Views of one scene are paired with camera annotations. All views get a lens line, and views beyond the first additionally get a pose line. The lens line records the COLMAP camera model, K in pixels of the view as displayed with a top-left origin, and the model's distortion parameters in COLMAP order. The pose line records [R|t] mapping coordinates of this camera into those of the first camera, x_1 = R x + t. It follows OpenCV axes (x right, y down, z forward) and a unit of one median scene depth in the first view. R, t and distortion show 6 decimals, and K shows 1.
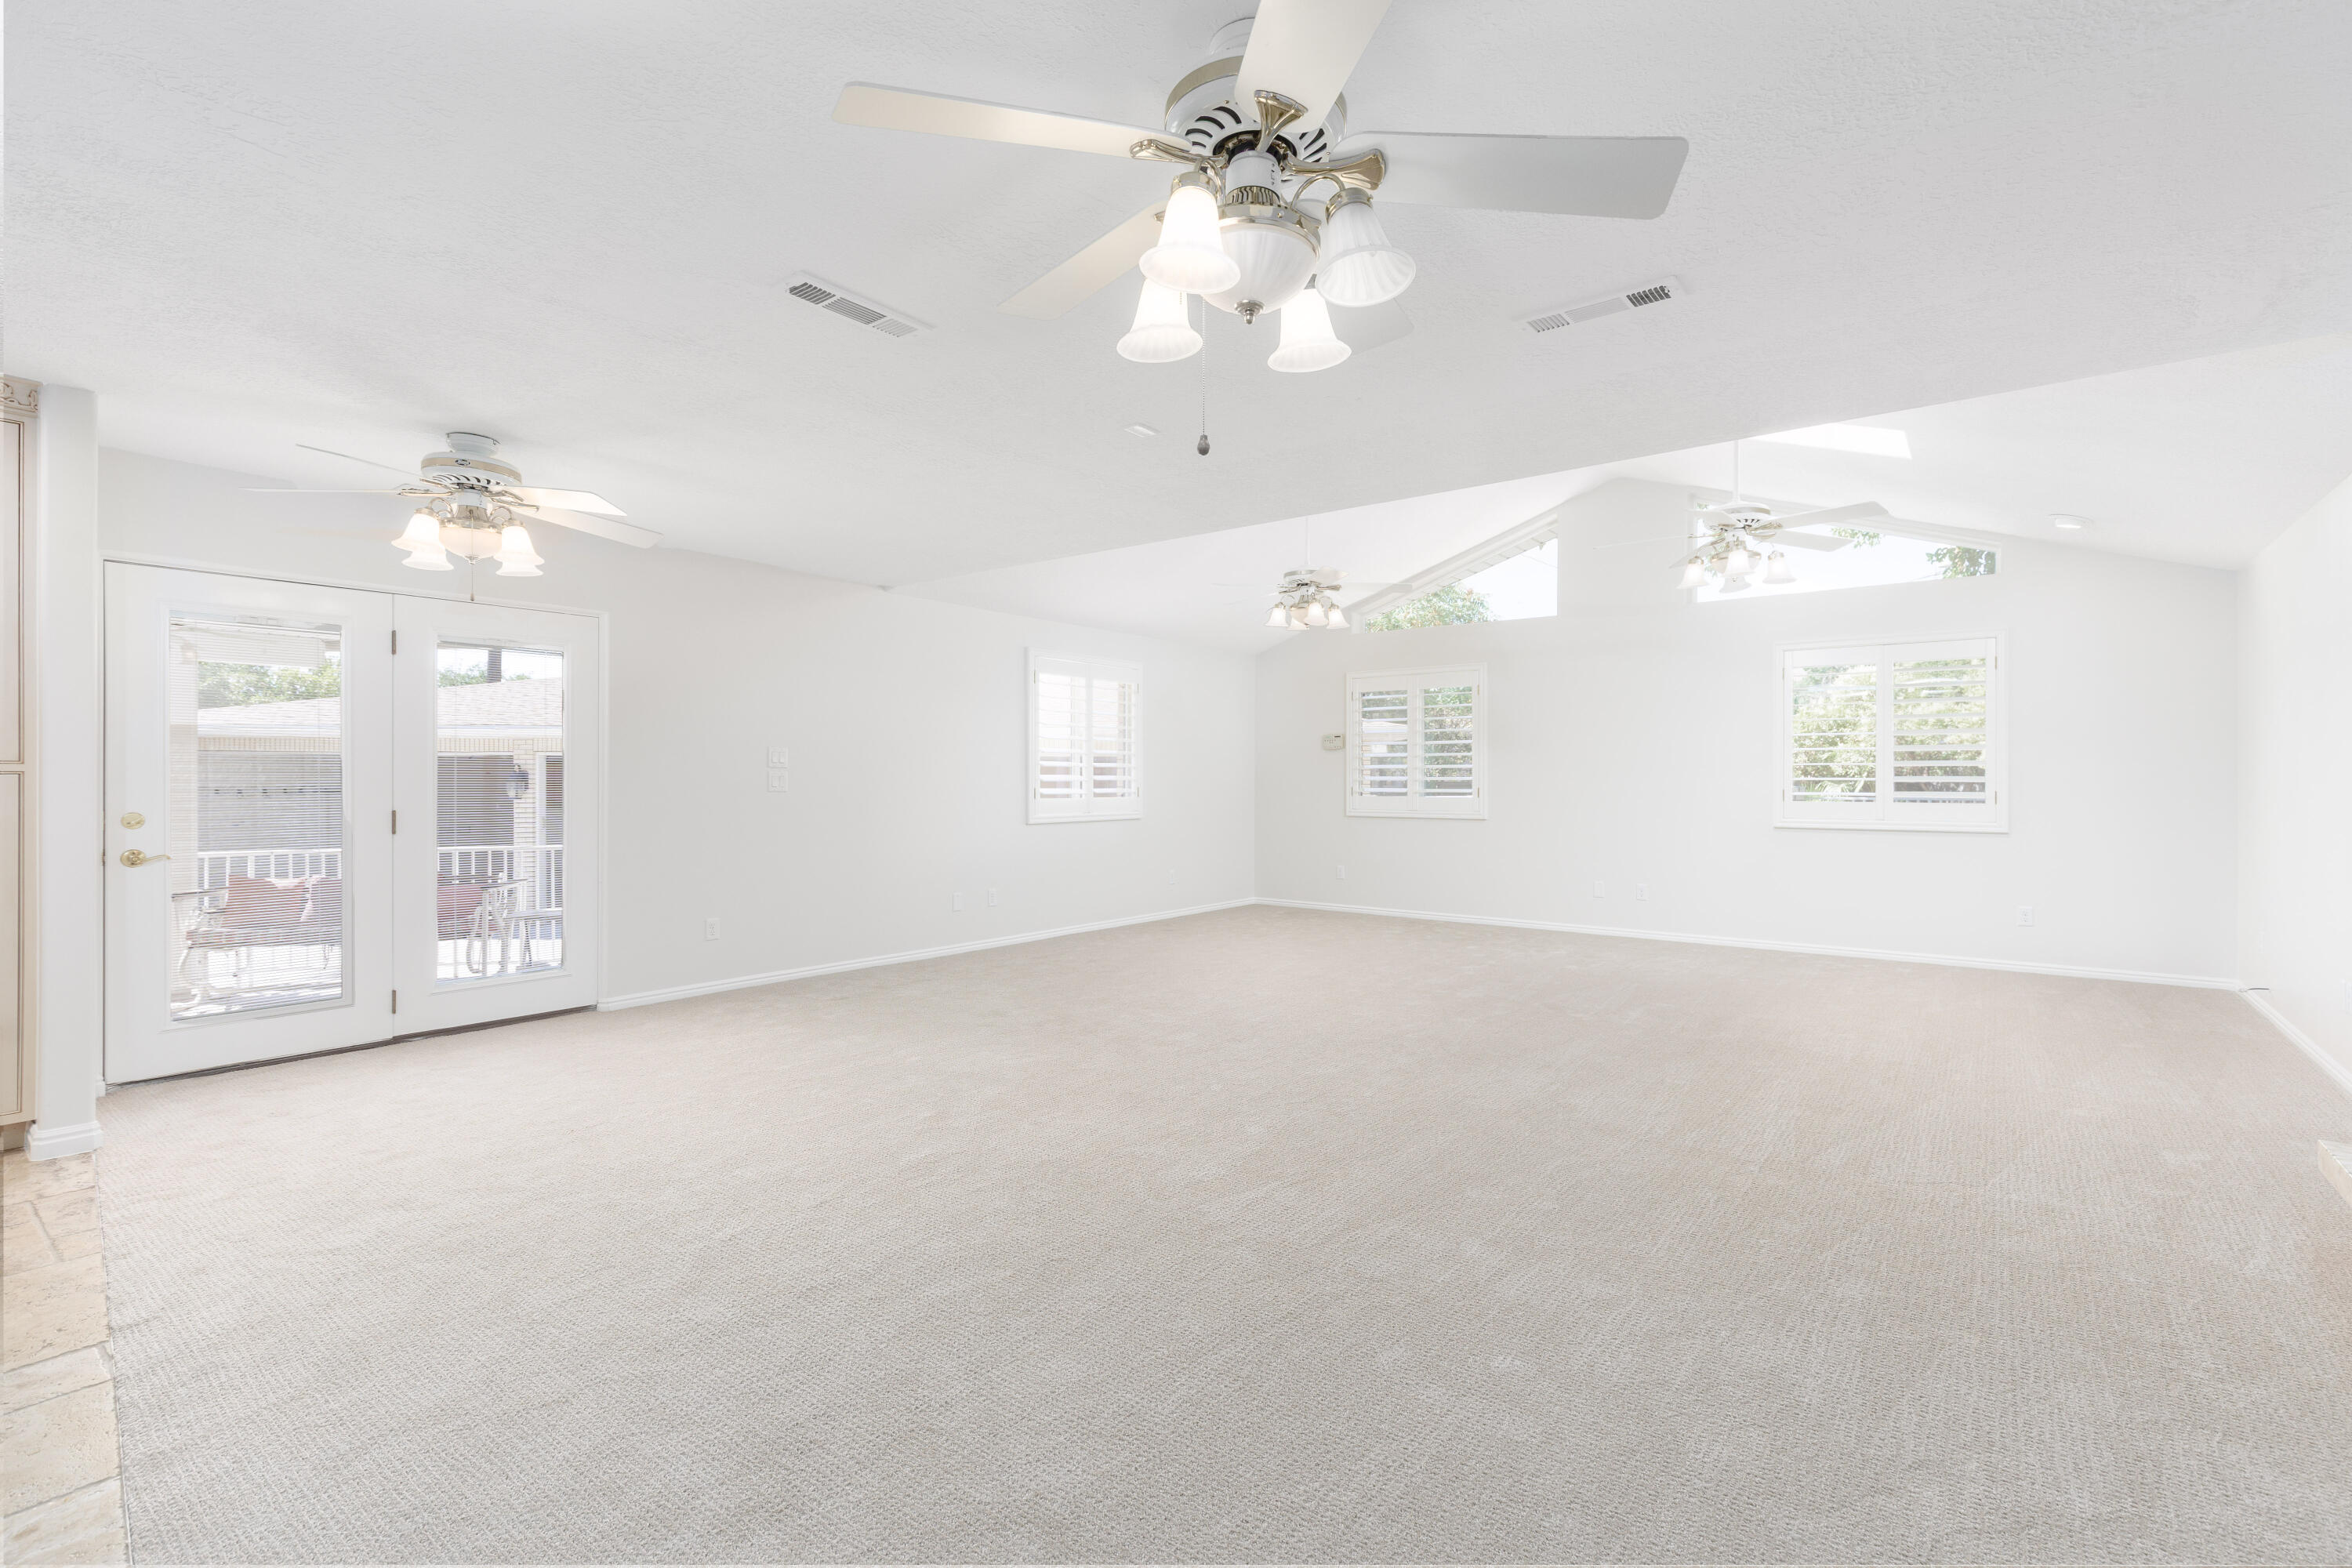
lens RADIAL K [[1051.7, 0, 1190.7], [0, 1051.7, 779.0], [0, 0, 1]] dist [0.012348, -0.005733]
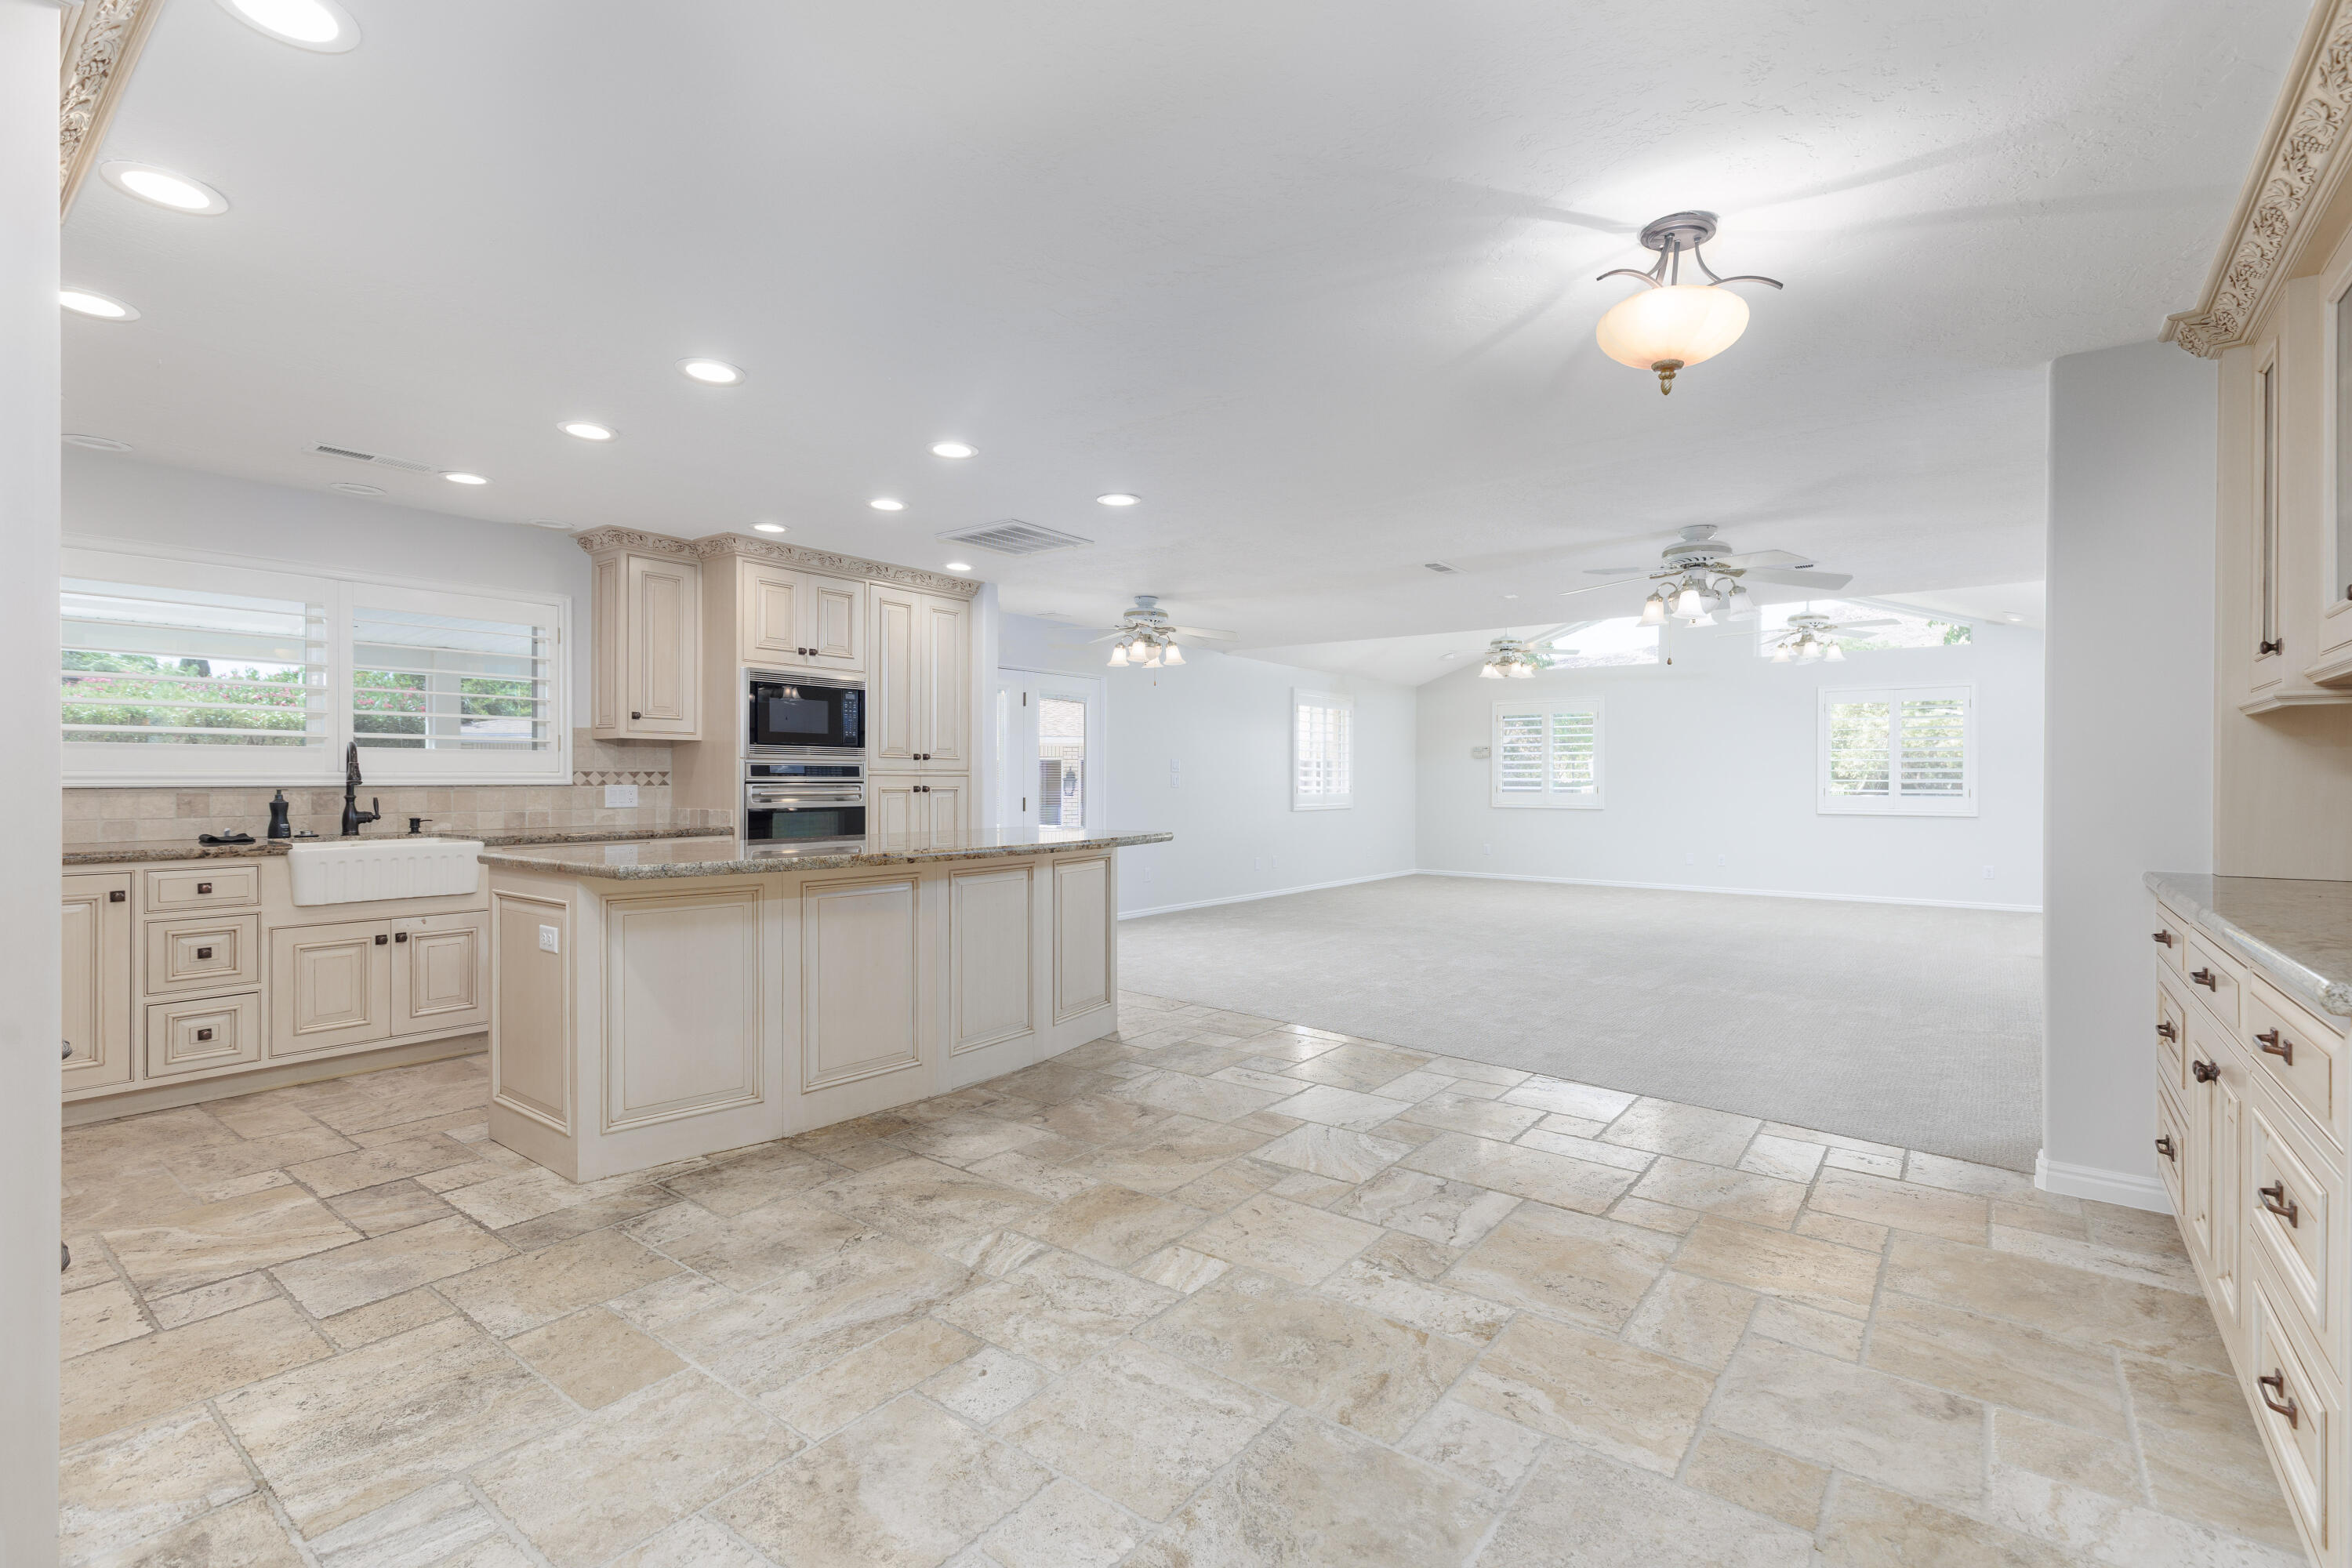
lens RADIAL K [[1051.7, 0, 1190.7], [0, 1051.7, 779.0], [0, 0, 1]] dist [0.012348, -0.005733]
pose [[0.999982, 0.001403, 0.005800, -0.328451], [-0.001407, 0.999999, 0.000791, -0.001885], [-0.005799, -0.000799, 0.999983, -0.460731]]
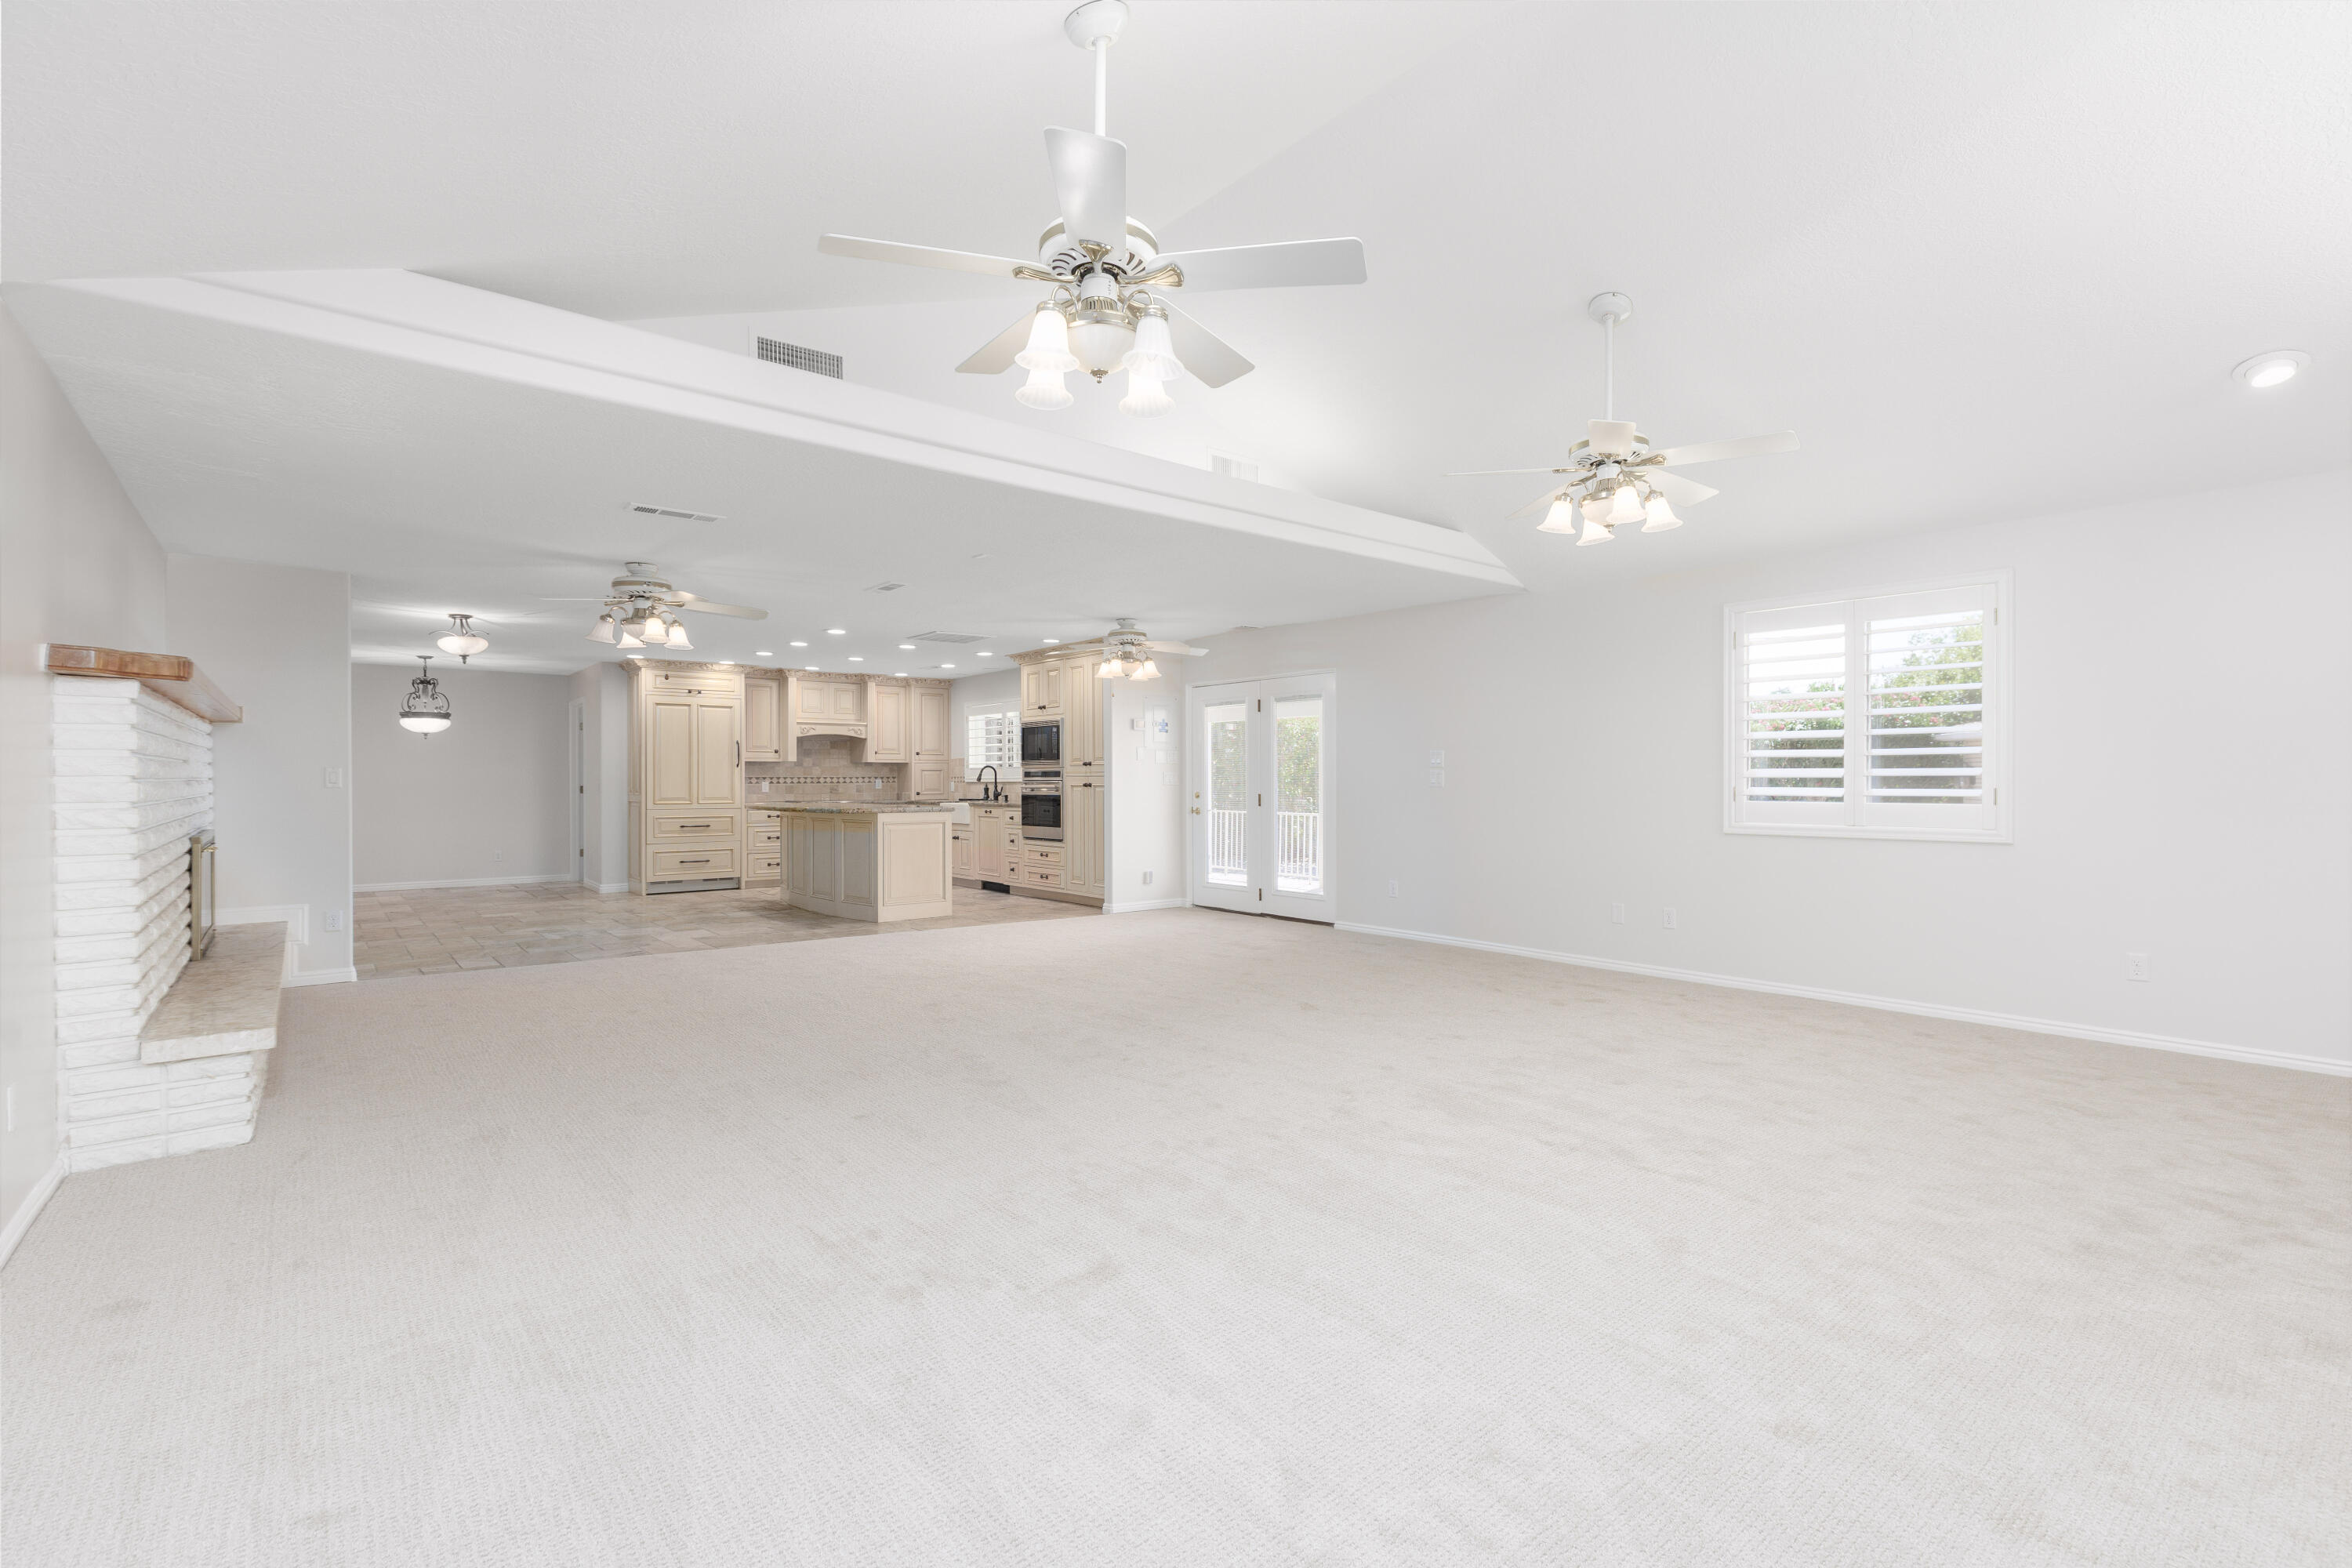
lens RADIAL K [[1051.7, 0, 1190.7], [0, 1051.7, 779.0], [0, 0, 1]] dist [0.012348, -0.005733]
pose [[-0.215988, 0.000634, -0.976396, 0.733542], [0.005123, 0.999987, -0.000484, 0.001262], [0.976383, -0.005107, -0.215988, 0.845178]]
